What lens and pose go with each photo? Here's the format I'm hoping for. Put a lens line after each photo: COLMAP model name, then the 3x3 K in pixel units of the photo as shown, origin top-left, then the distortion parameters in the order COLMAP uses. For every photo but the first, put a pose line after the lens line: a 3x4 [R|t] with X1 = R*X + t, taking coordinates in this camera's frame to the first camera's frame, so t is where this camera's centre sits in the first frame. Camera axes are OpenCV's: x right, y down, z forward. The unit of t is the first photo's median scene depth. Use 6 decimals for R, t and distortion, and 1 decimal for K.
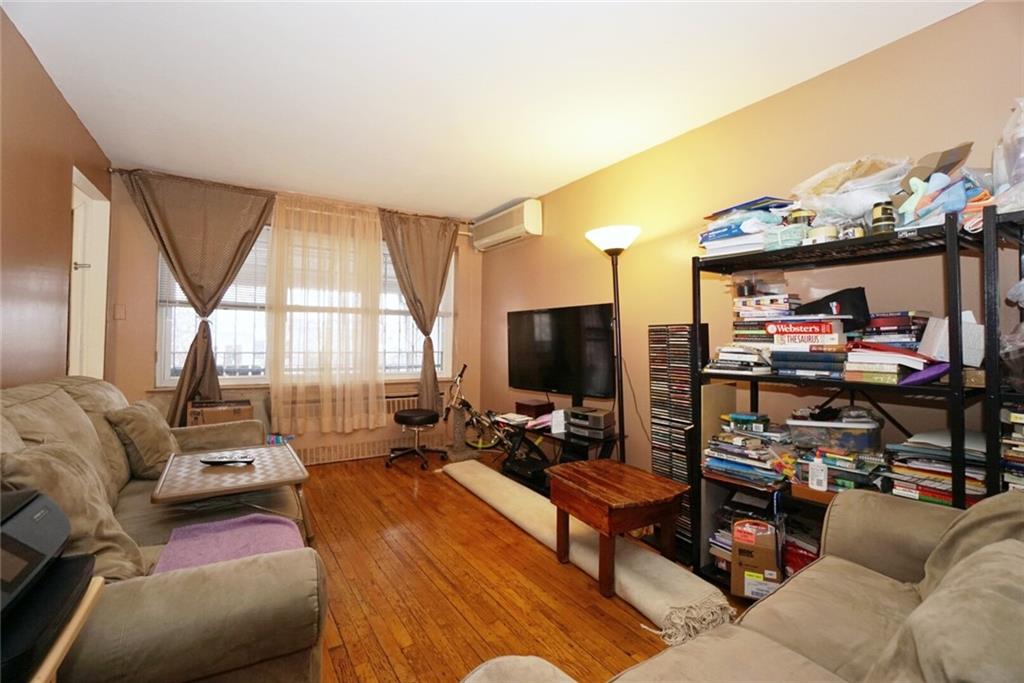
lens RADIAL K [[453.8, 0, 505.6], [0, 453.8, 335.8], [0, 0, 1]] dist [-0.029506, 0.001544]
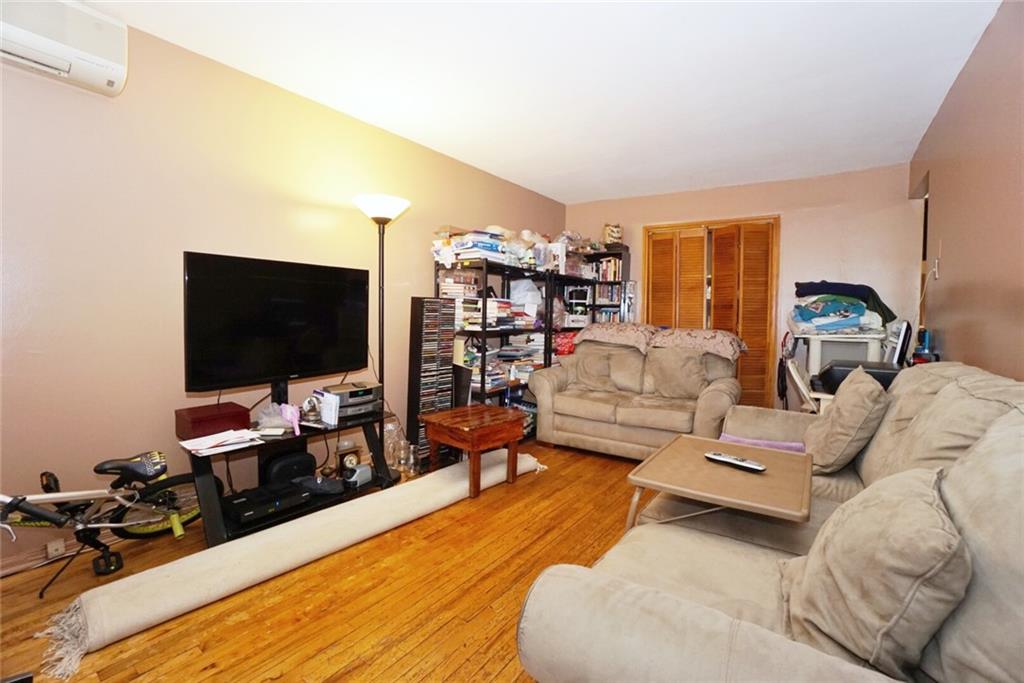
lens RADIAL K [[453.8, 0, 504.9], [0, 453.8, 337.9], [0, 0, 1]] dist [-0.029506, 0.001544]
pose [[-0.371244, -0.059187, 0.926647, -0.980231], [-0.029421, 0.998215, 0.051971, 0.018052], [-0.928069, -0.007968, -0.372322, 1.369352]]
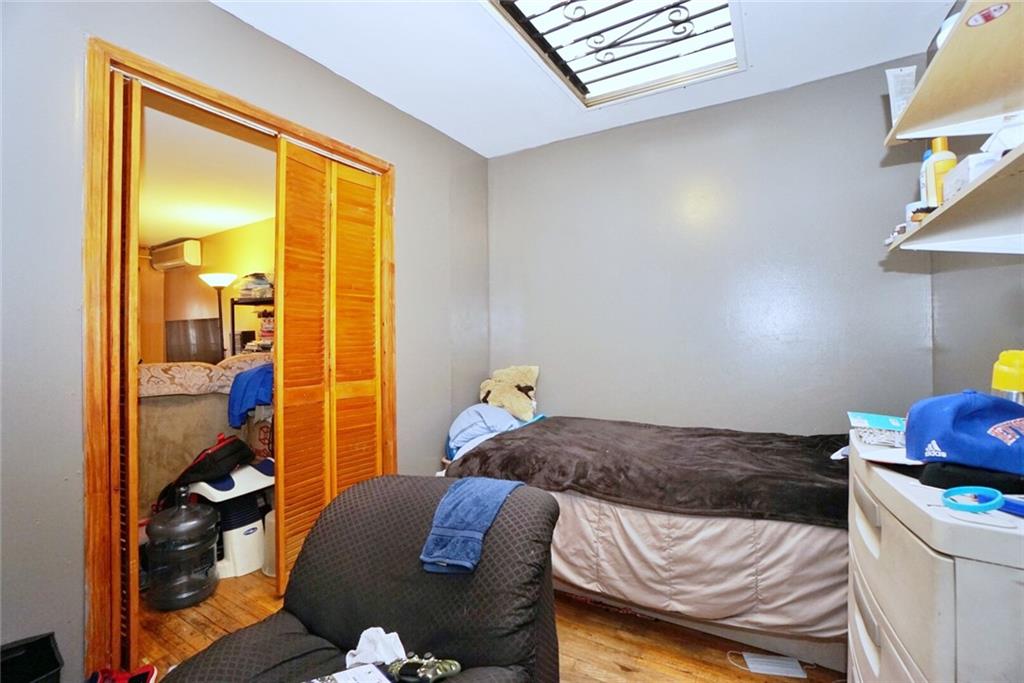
lens RADIAL K [[453.8, 0, 510.7], [0, 453.8, 338.7], [0, 0, 1]] dist [-0.029506, 0.001544]
pose [[0.895077, -0.010392, 0.445791, 0.581354], [0.006365, 0.999924, 0.010530, -0.004386], [-0.445867, -0.006588, 0.895075, -1.248725]]
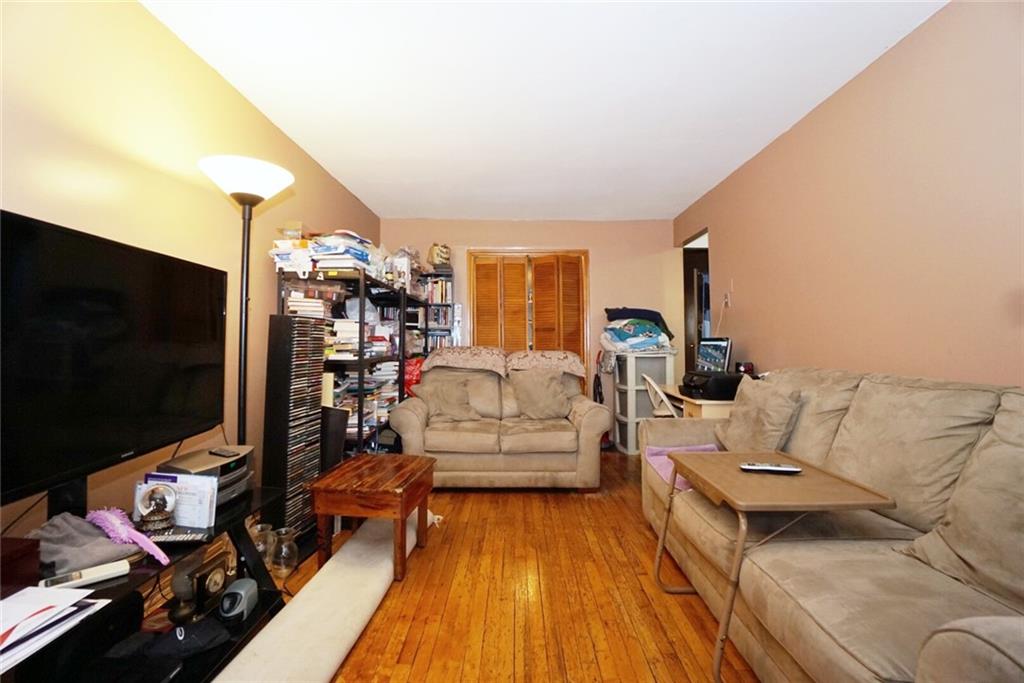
lens RADIAL K [[453.8, 0, 506.2], [0, 453.8, 336.9], [0, 0, 1]] dist [-0.029506, 0.001544]
pose [[-0.834244, 0.002674, 0.551389, -0.544814], [-0.009316, 0.999777, -0.018943, 0.033120], [-0.551317, -0.020940, -0.834033, 1.637709]]
